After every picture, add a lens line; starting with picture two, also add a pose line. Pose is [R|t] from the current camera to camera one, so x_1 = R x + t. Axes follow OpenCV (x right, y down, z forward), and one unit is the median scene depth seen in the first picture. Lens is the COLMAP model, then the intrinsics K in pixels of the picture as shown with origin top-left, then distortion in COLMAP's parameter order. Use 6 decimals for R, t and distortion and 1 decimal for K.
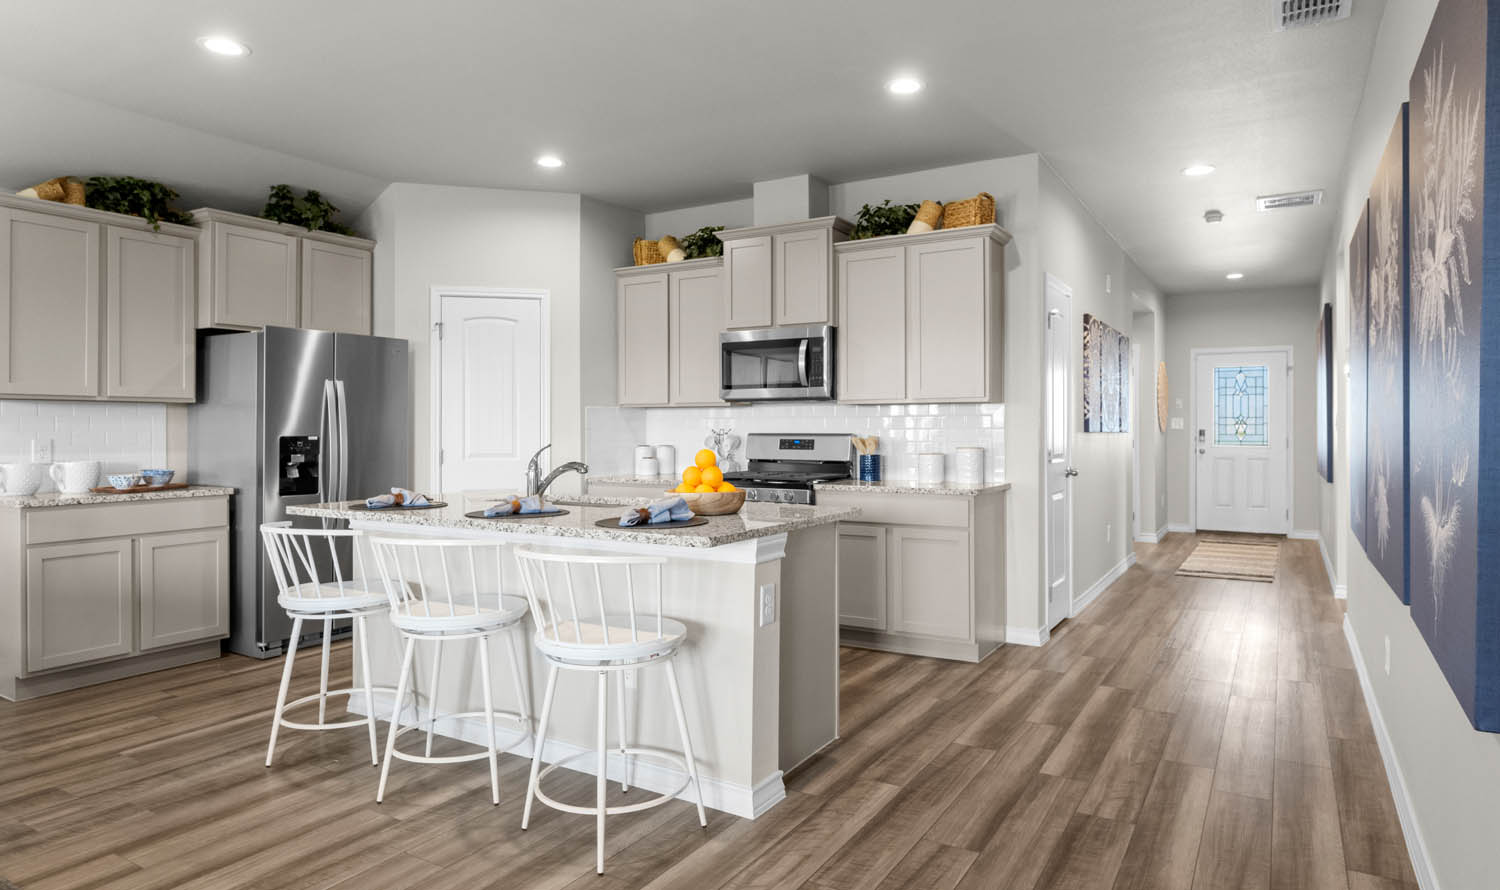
lens RADIAL K [[874.4, 0, 742.0], [0, 874.4, 434.9], [0, 0, 1]] dist [-0.012487, 0.000239]
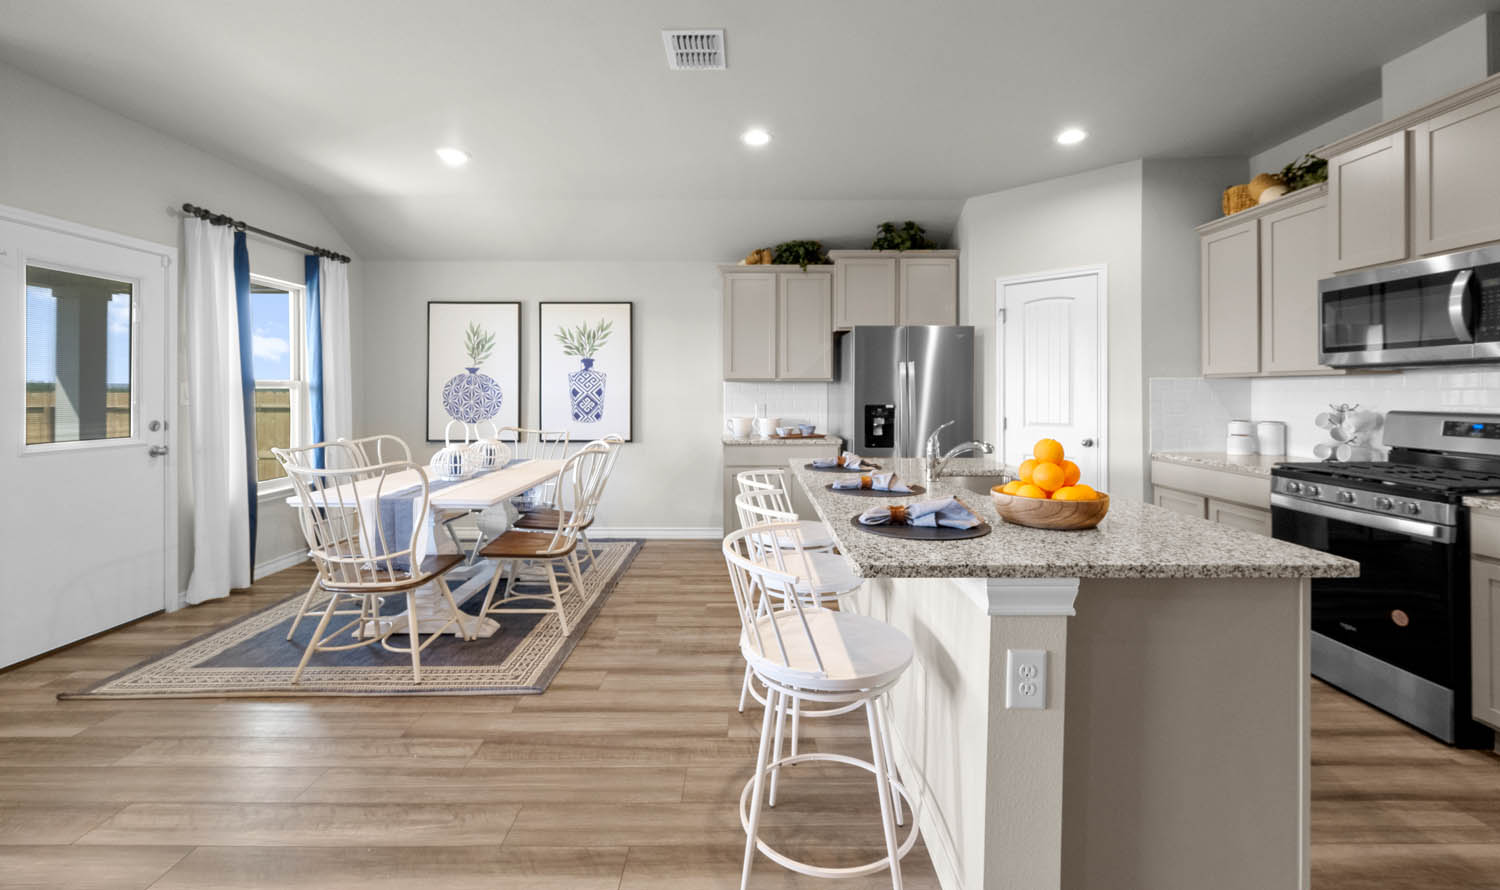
lens RADIAL K [[601.5, 0, 748.1], [0, 601.5, 389.0], [0, 0, 1]] dist [-0.001448, 0.000234]
pose [[0.521258, -0.002350, -0.853396, 0.176666], [-0.007020, 0.999951, -0.007042, -0.014588], [0.853370, 0.009662, 0.521215, 0.320206]]
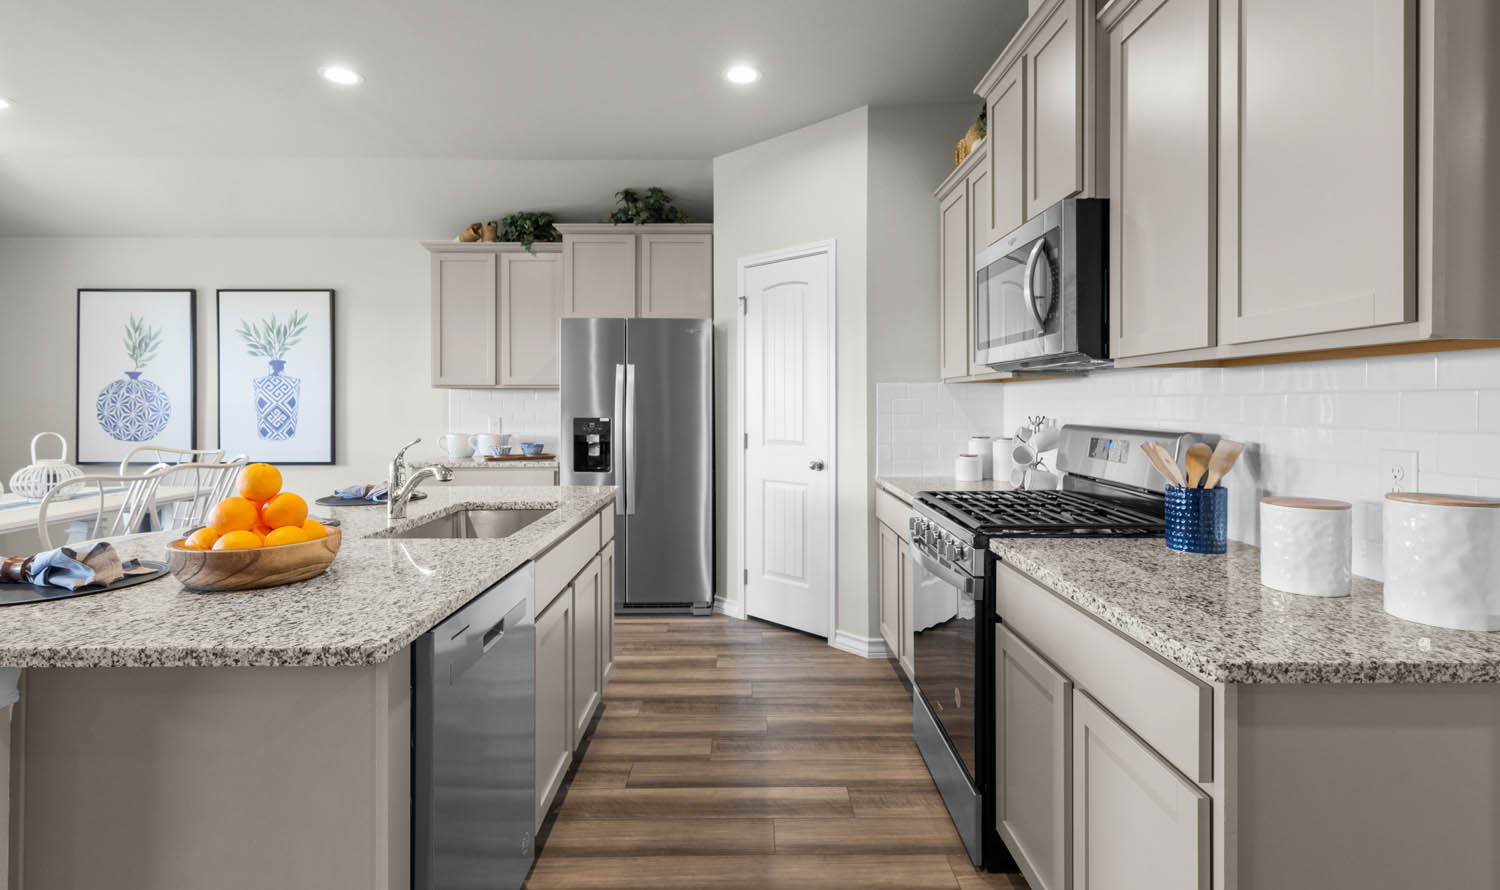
lens RADIAL K [[724.5, 0, 743.2], [0, 724.5, 396.2], [0, 0, 1]] dist [-0.003659, -0.000516]
pose [[0.526832, -0.004627, -0.849957, 0.336270], [-0.005060, 0.999950, -0.008580, -0.017554], [0.849954, 0.008821, 0.526782, 0.653558]]
